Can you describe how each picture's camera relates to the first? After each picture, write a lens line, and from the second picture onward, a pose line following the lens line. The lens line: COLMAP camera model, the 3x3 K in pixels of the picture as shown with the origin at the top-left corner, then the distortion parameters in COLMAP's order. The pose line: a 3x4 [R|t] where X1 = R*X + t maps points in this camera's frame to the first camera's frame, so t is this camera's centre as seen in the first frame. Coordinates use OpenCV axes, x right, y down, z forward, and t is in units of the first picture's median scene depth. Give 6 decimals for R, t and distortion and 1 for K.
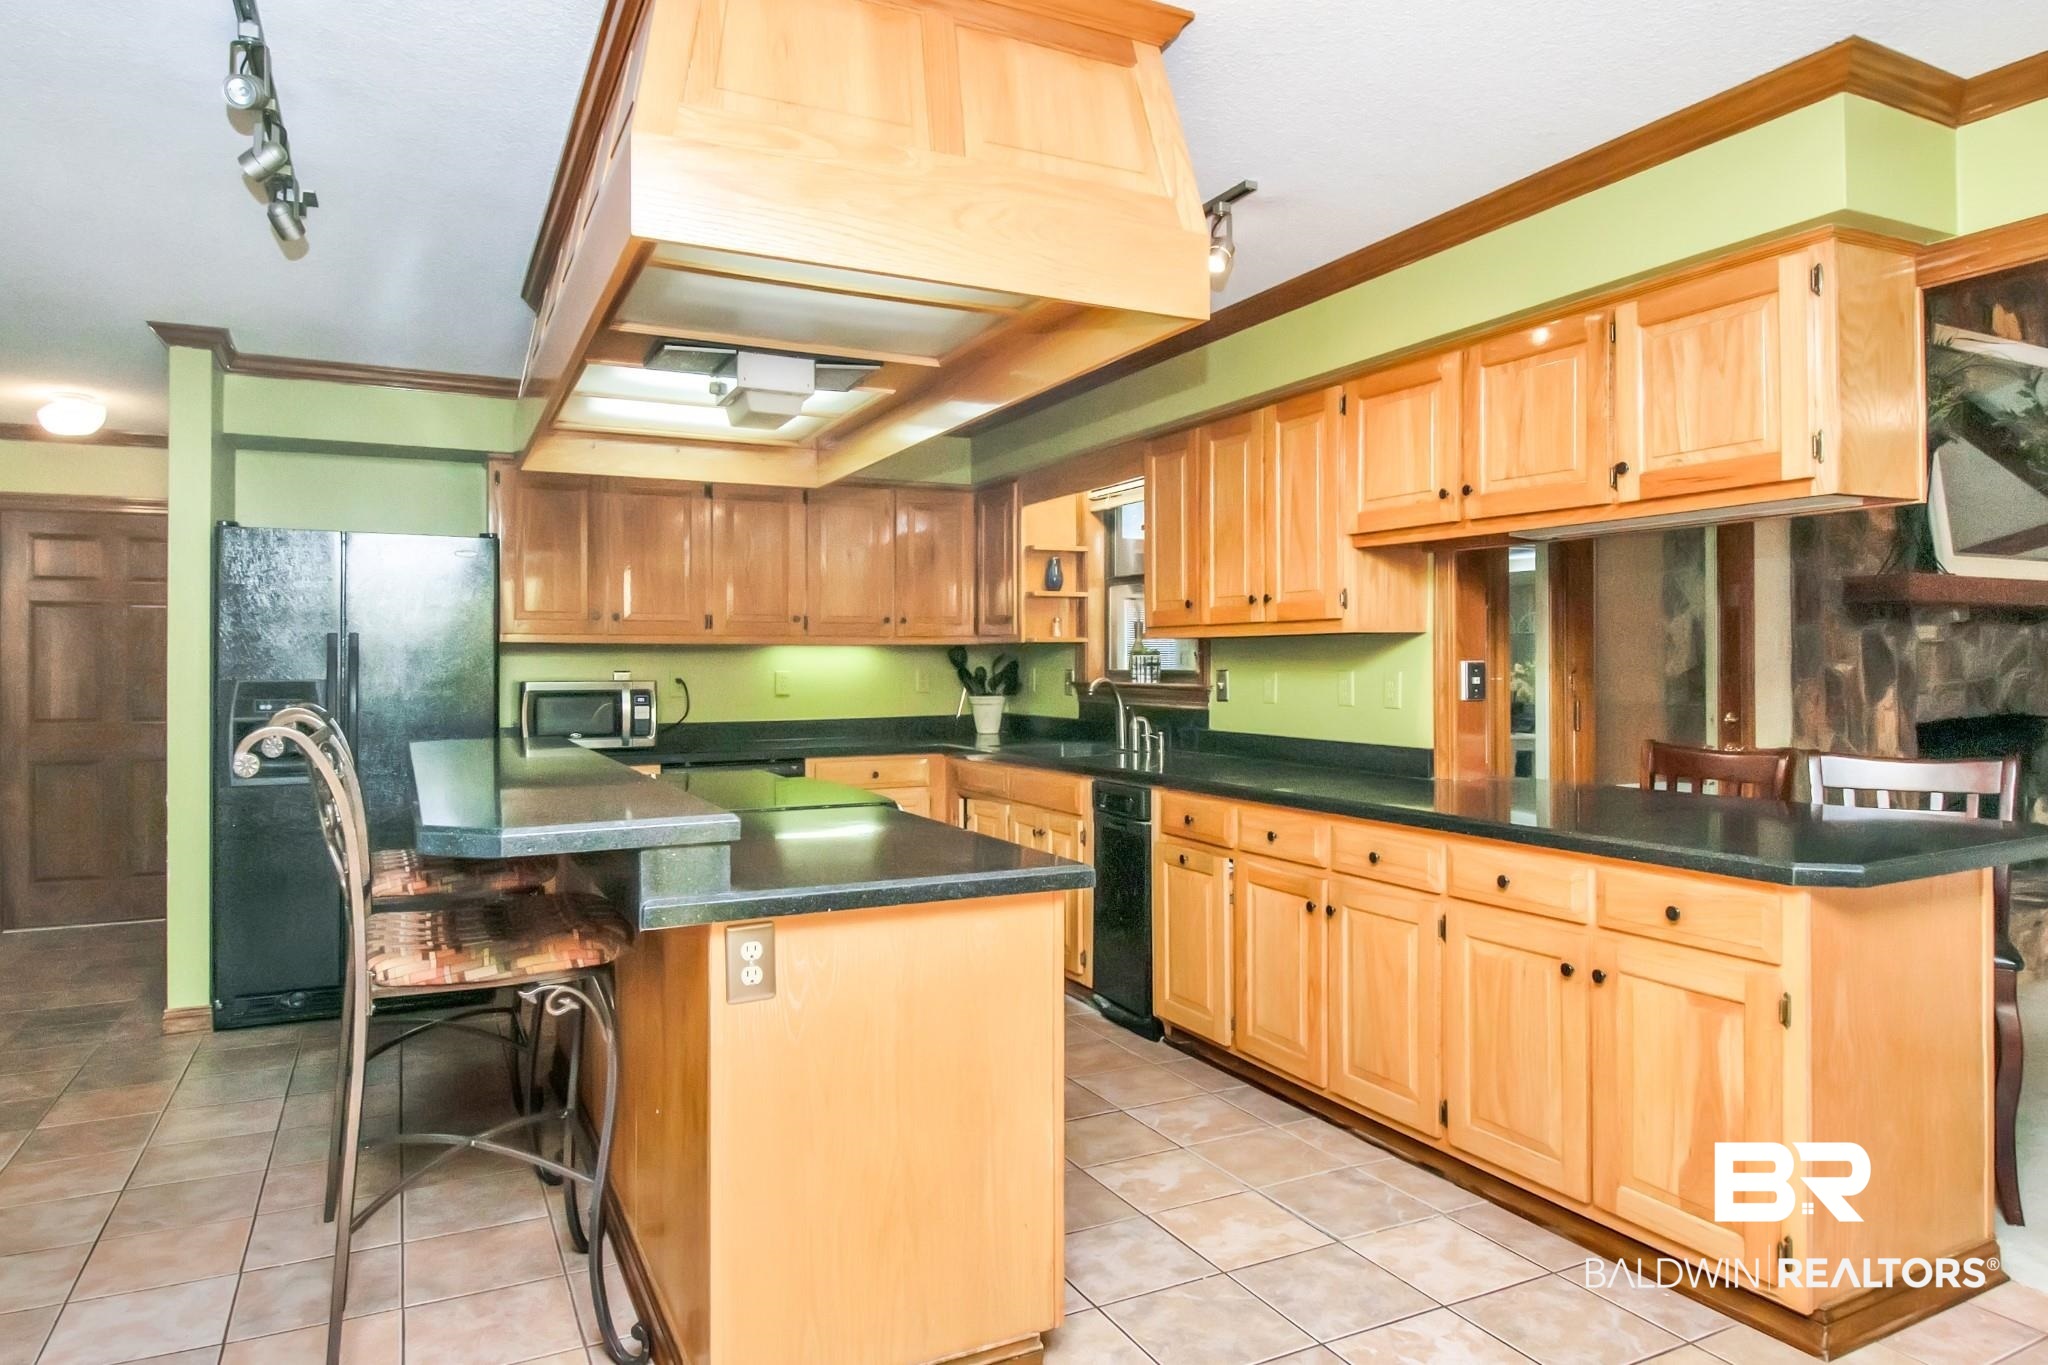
lens RADIAL K [[1196.8, 0, 980.1], [0, 1196.8, 669.9], [0, 0, 1]] dist [0.004235, -0.003857]
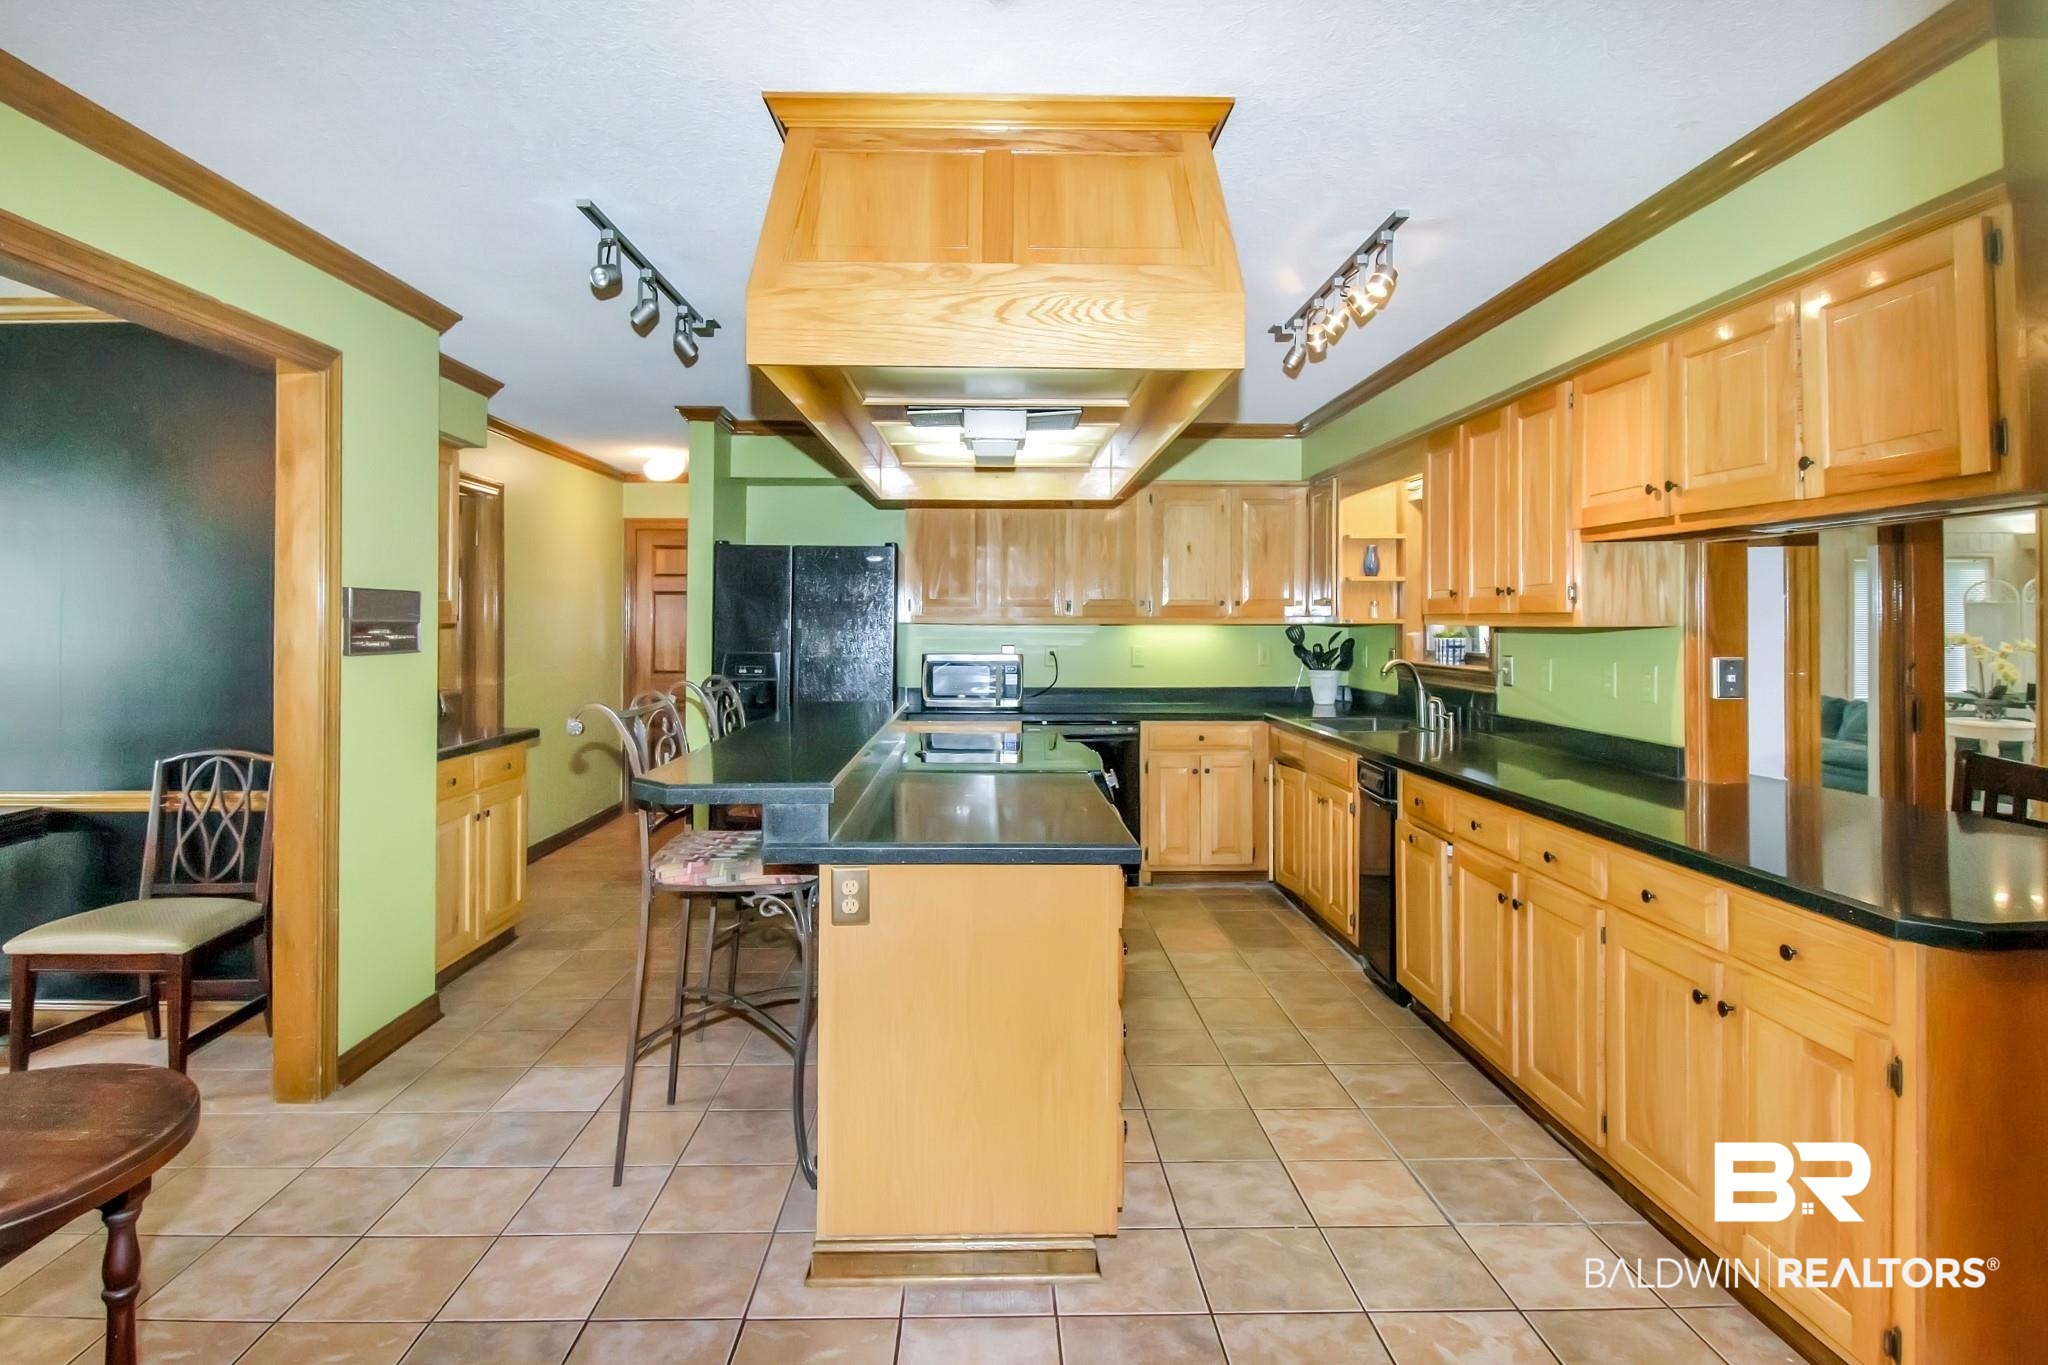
lens RADIAL K [[1041.0, 0, 1001.8], [0, 1041.0, 620.4], [0, 0, 1]] dist [0.002066, -0.004503]
pose [[0.911937, 0.003627, -0.410315, 0.226828], [-0.006618, 0.999961, -0.005871, -0.028583], [0.410278, 0.008070, 0.911925, 0.009324]]
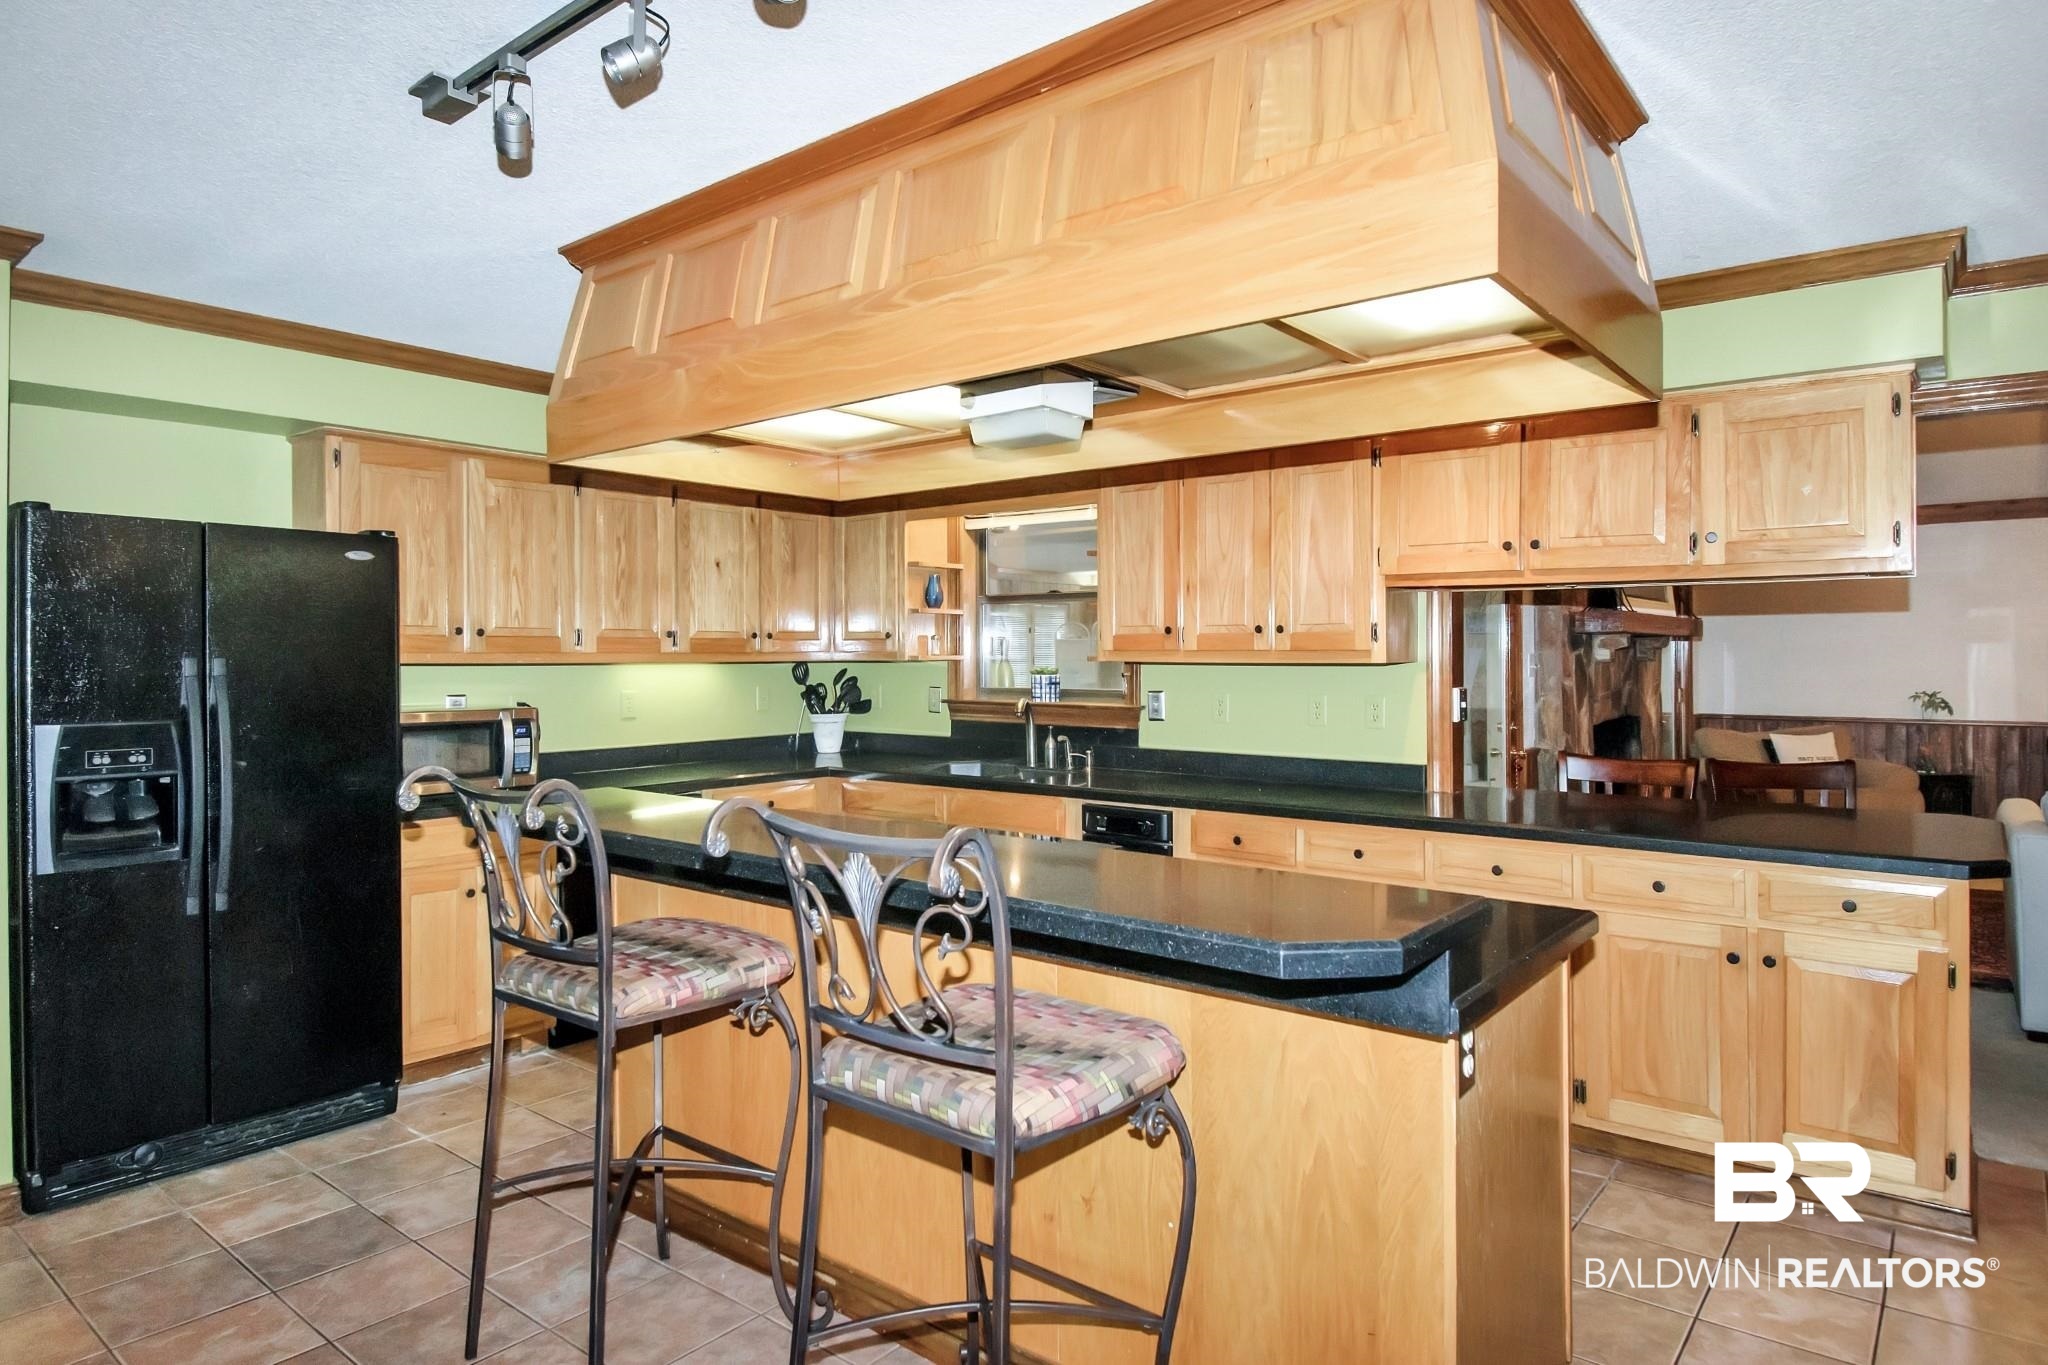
lens RADIAL K [[1196.8, 0, 988.3], [0, 1196.8, 653.8], [0, 0, 1]] dist [0.004235, -0.003857]
pose [[0.909863, 0.001593, 0.414905, -0.478341], [0.001406, 0.999975, -0.006922, -0.032558], [-0.414906, 0.006881, 0.909838, 0.150655]]
